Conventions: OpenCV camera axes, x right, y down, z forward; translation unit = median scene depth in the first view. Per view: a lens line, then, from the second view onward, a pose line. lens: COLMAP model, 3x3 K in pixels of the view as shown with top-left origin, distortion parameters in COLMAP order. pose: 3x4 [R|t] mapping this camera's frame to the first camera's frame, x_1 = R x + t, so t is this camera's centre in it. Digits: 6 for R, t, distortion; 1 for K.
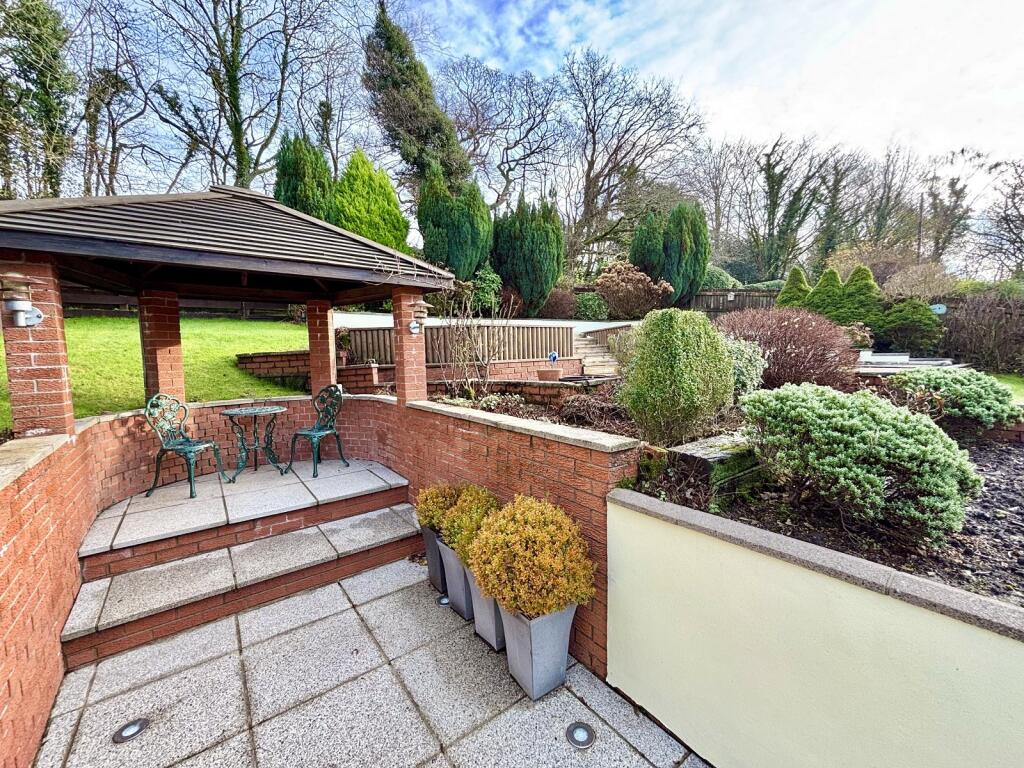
lens RADIAL K [[414.2, 0, 512.1], [0, 414.2, 382.5], [0, 0, 1]] dist [0.000300, 0.000518]
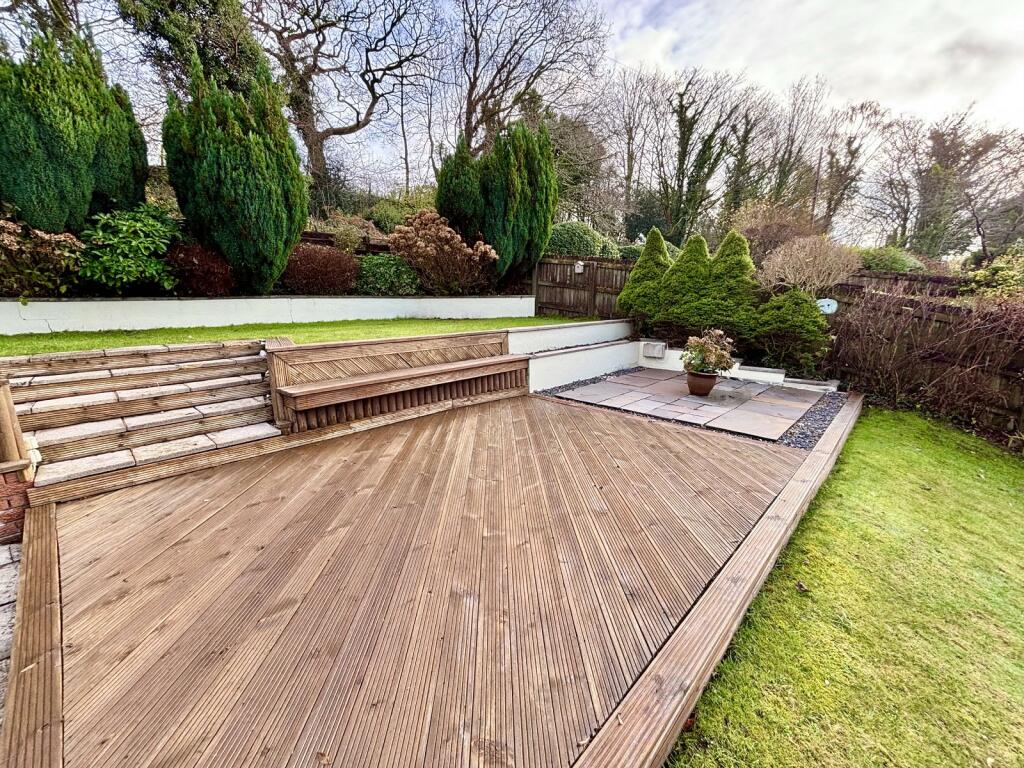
lens RADIAL K [[410.5, 0, 511.7], [0, 410.5, 382.8], [0, 0, 1]] dist [0.000056, 0.000533]
pose [[0.986812, -0.018750, 0.160782, 0.110989], [-0.001801, 0.991935, 0.126732, -0.037120], [-0.161861, -0.125350, 0.978820, 0.111651]]
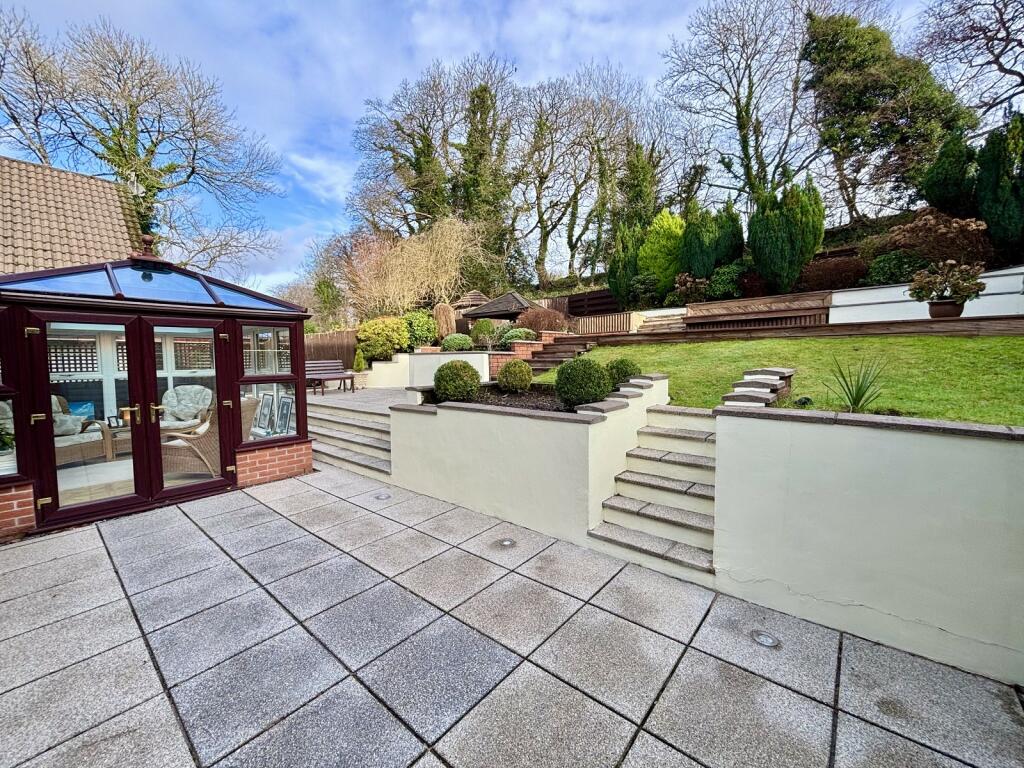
lens RADIAL K [[410.5, 0, 511.7], [0, 410.5, 382.8], [0, 0, 1]] dist [0.000056, 0.000533]
pose [[0.148469, 0.085541, -0.985211, 0.359137], [-0.059614, 0.995214, 0.077426, 0.010902], [0.987119, 0.047237, 0.152857, 0.050293]]
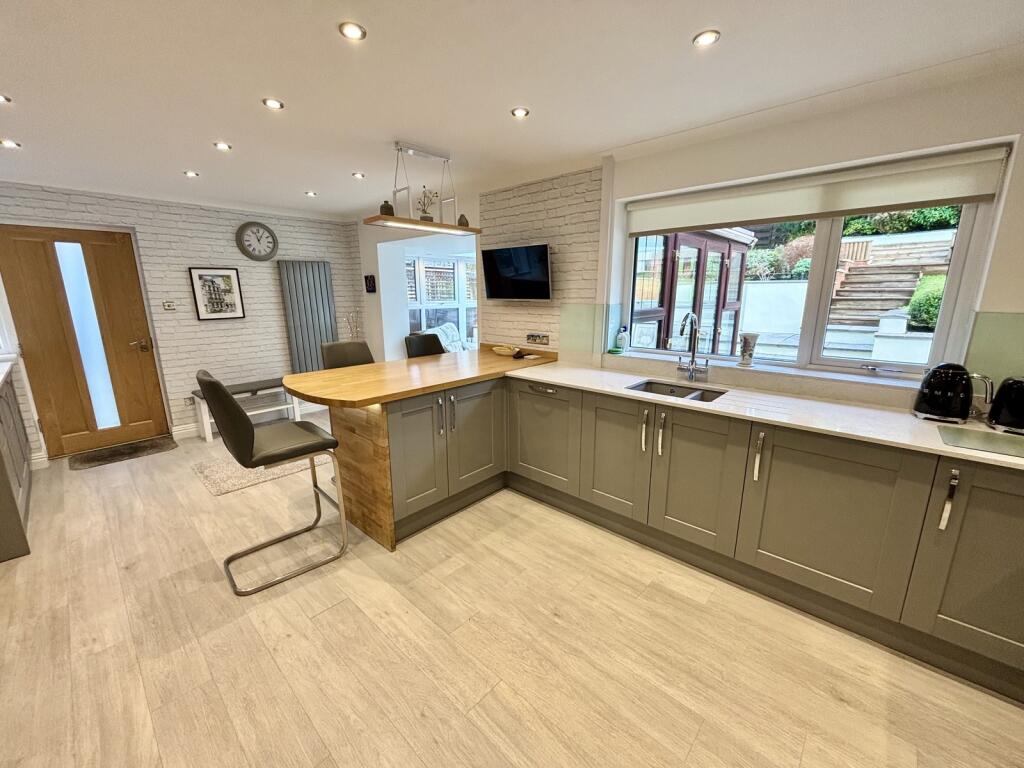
lens RADIAL K [[411.6, 0, 510.4], [0, 411.6, 383.6], [0, 0, 1]] dist [0.000324, -0.000136]
pose [[0.123533, 0.241555, -0.962492, 0.340765], [-0.063273, 0.969865, 0.235284, 0.024372], [0.990321, 0.031834, 0.135094, -0.127812]]
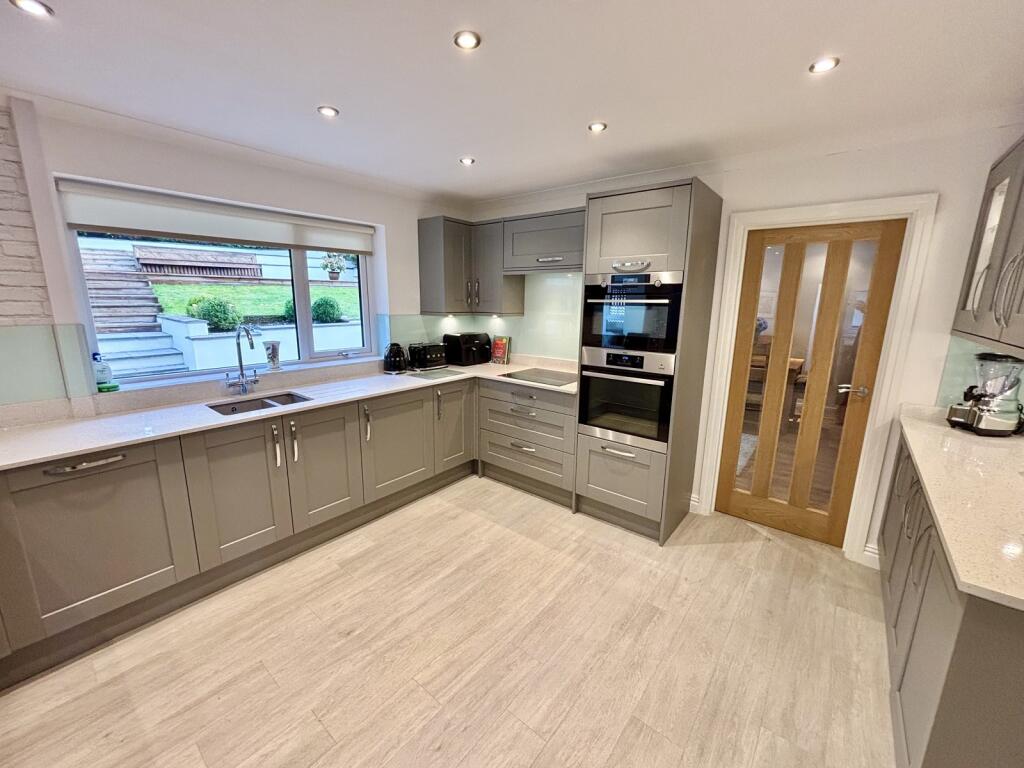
lens RADIAL K [[411.6, 0, 510.4], [0, 411.6, 383.6], [0, 0, 1]] dist [0.000324, -0.000136]
pose [[0.982516, -0.001016, 0.186175, 0.303749], [-0.024811, 0.990351, 0.136340, 0.026306], [-0.184517, -0.138576, 0.973011, -0.169236]]
